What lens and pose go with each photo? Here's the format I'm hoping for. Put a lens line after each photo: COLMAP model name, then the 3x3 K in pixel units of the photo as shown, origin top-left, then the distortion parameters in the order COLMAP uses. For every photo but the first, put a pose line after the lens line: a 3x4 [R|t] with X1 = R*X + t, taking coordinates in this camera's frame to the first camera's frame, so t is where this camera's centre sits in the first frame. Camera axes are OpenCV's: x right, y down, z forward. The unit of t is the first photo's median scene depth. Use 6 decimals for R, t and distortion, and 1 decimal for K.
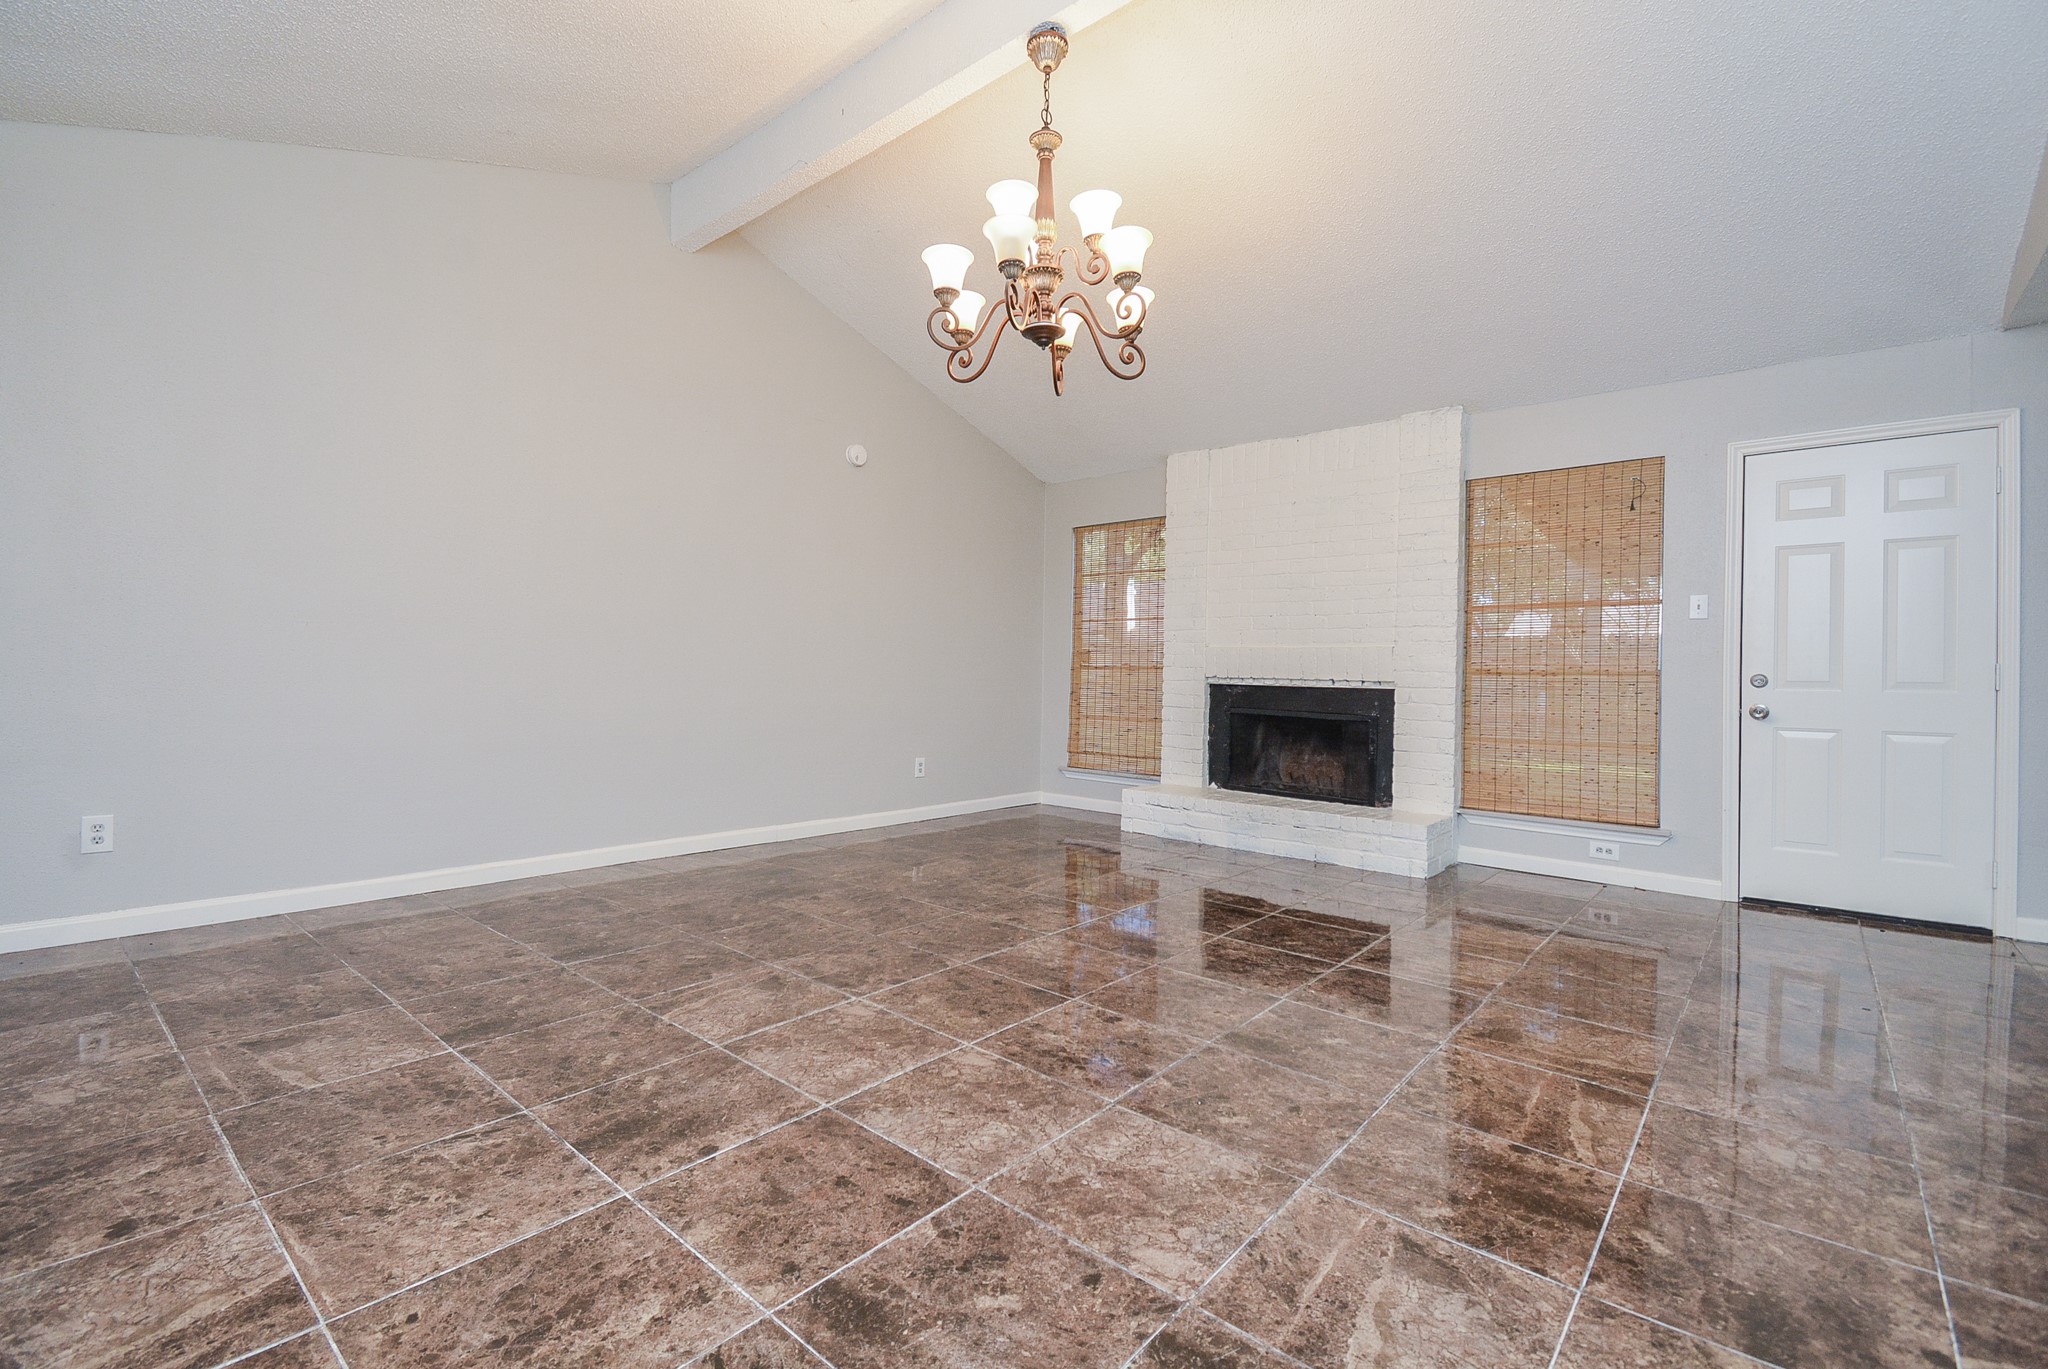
lens RADIAL K [[906.5, 0, 1015.9], [0, 906.5, 678.1], [0, 0, 1]] dist [0.023454, -0.014447]
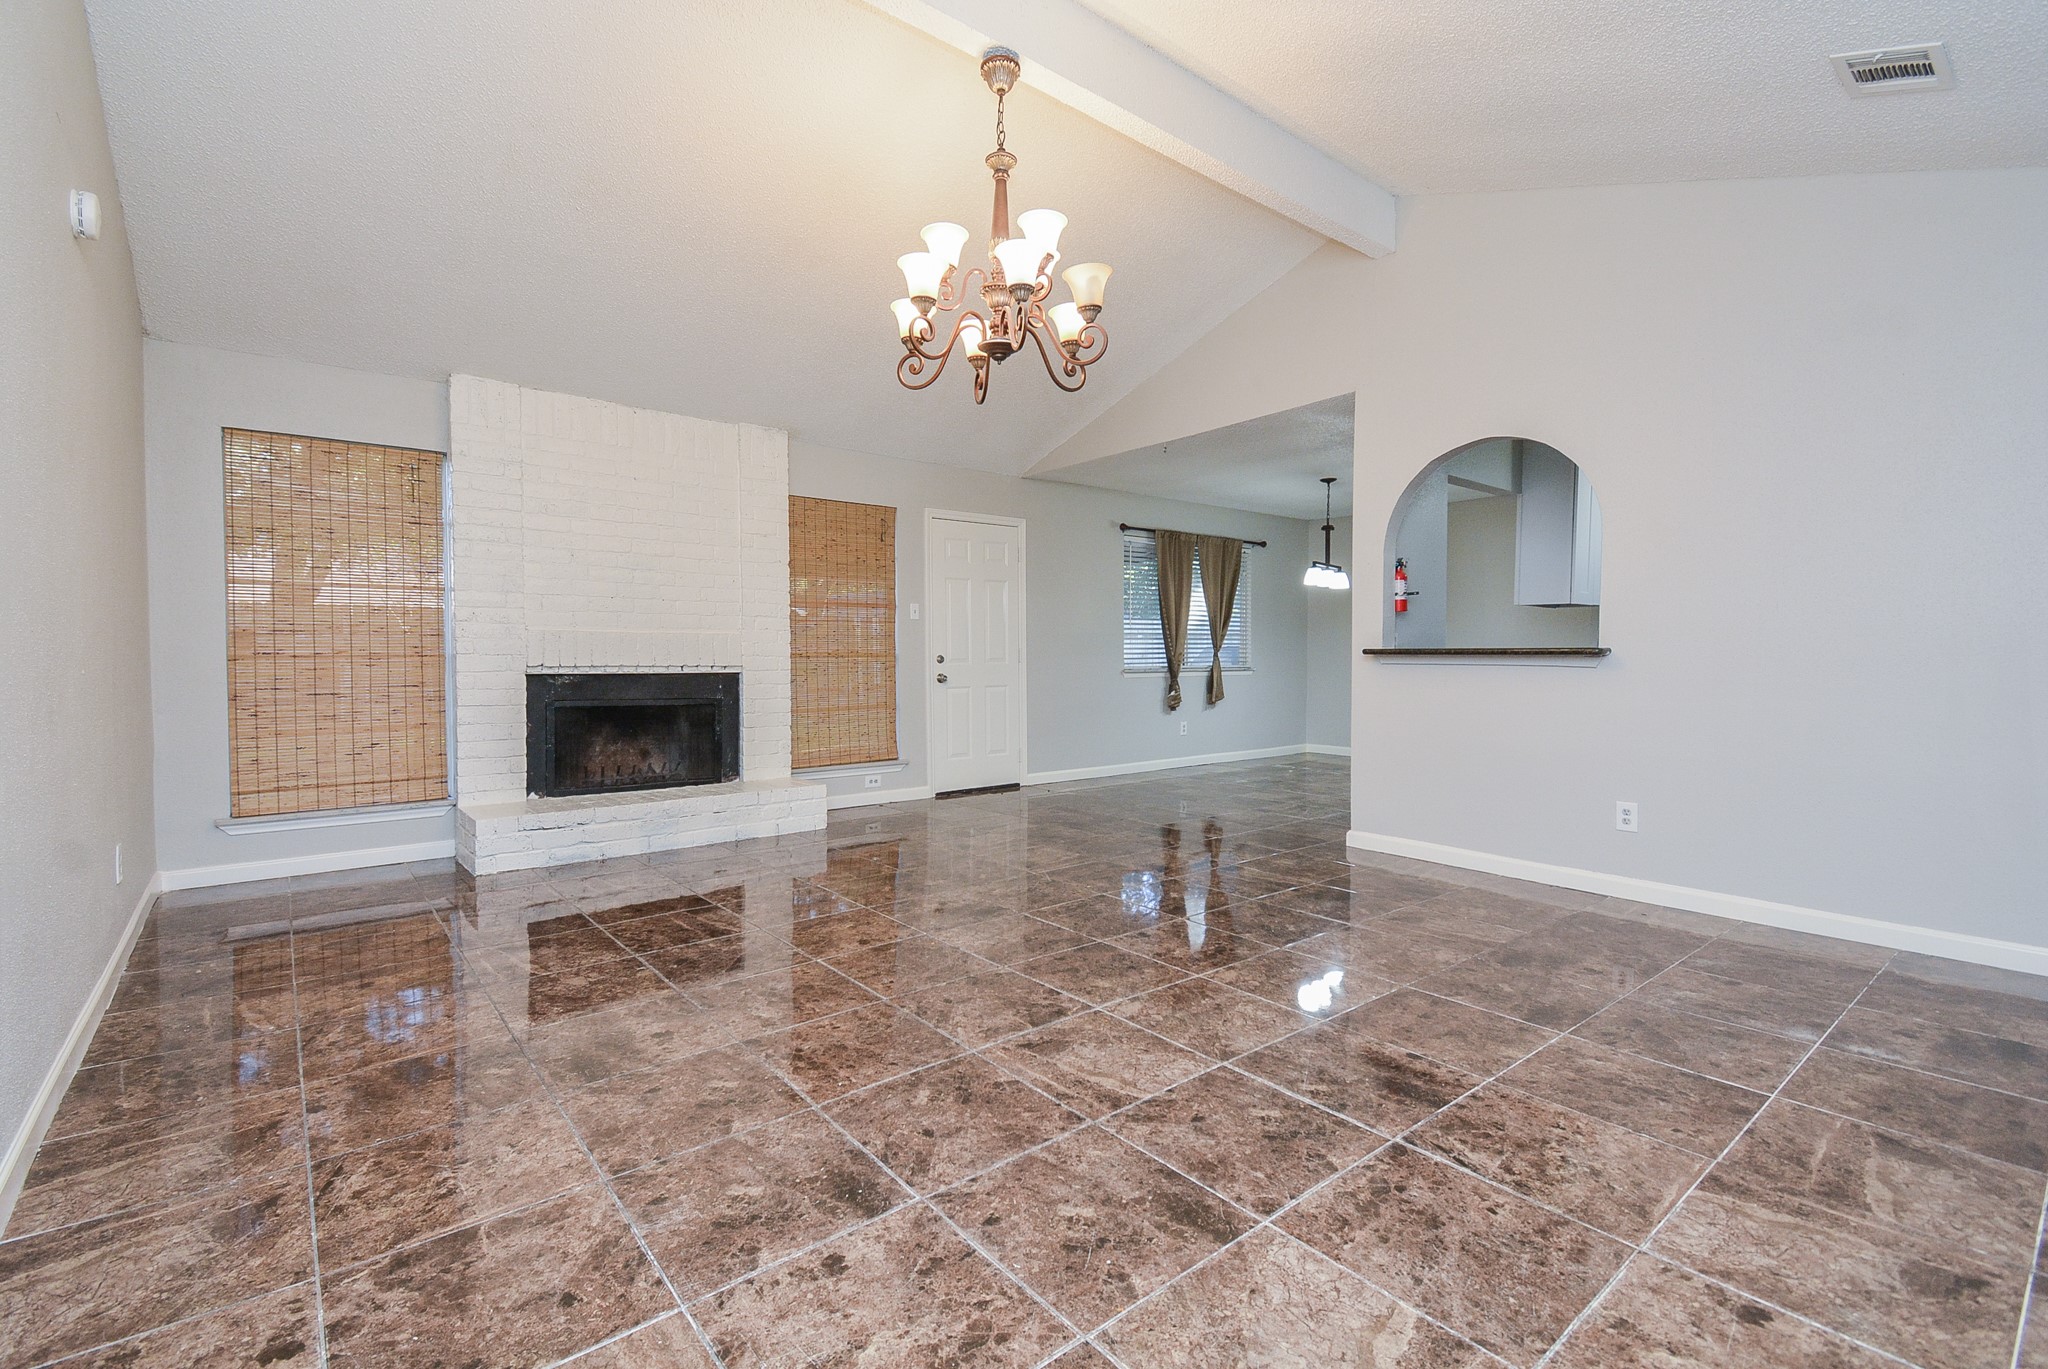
lens RADIAL K [[906.5, 0, 1018.4], [0, 906.5, 677.1], [0, 0, 1]] dist [0.023454, -0.014447]
pose [[0.176582, -0.048456, 0.983092, -1.120696], [0.009145, 0.998825, 0.047589, -0.058064], [-0.984243, 0.000587, 0.176818, 0.880998]]
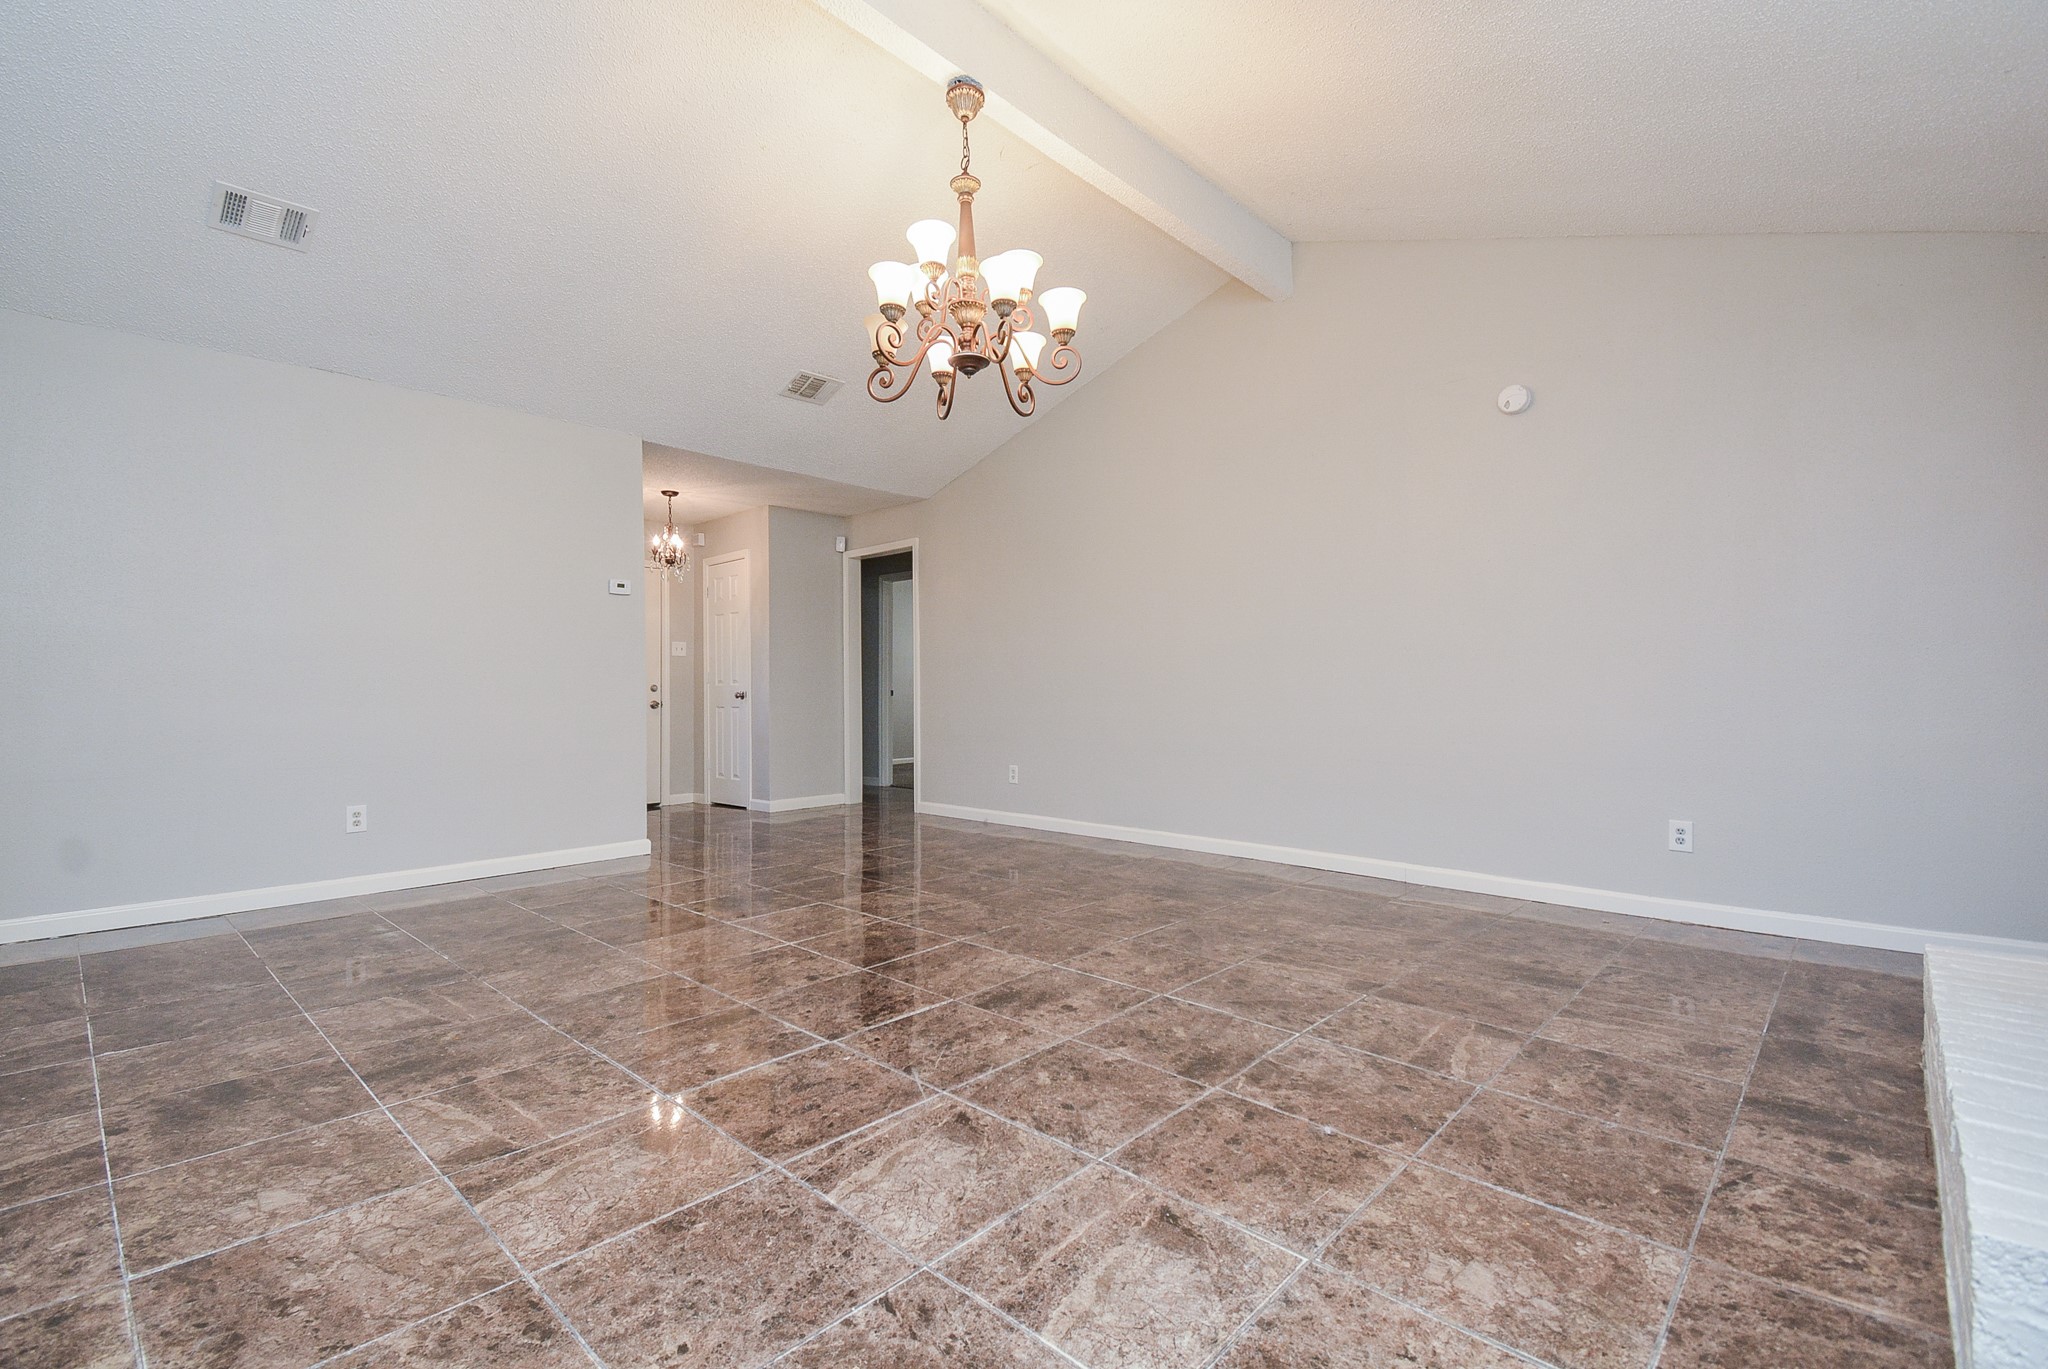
lens RADIAL K [[906.5, 0, 1017.2], [0, 906.5, 679.5], [0, 0, 1]] dist [0.023454, -0.014447]
pose [[-0.040914, -0.031656, -0.998661, 1.192635], [-0.004188, 0.999495, -0.031511, 0.024187], [0.999154, 0.002893, -0.041026, 1.221333]]
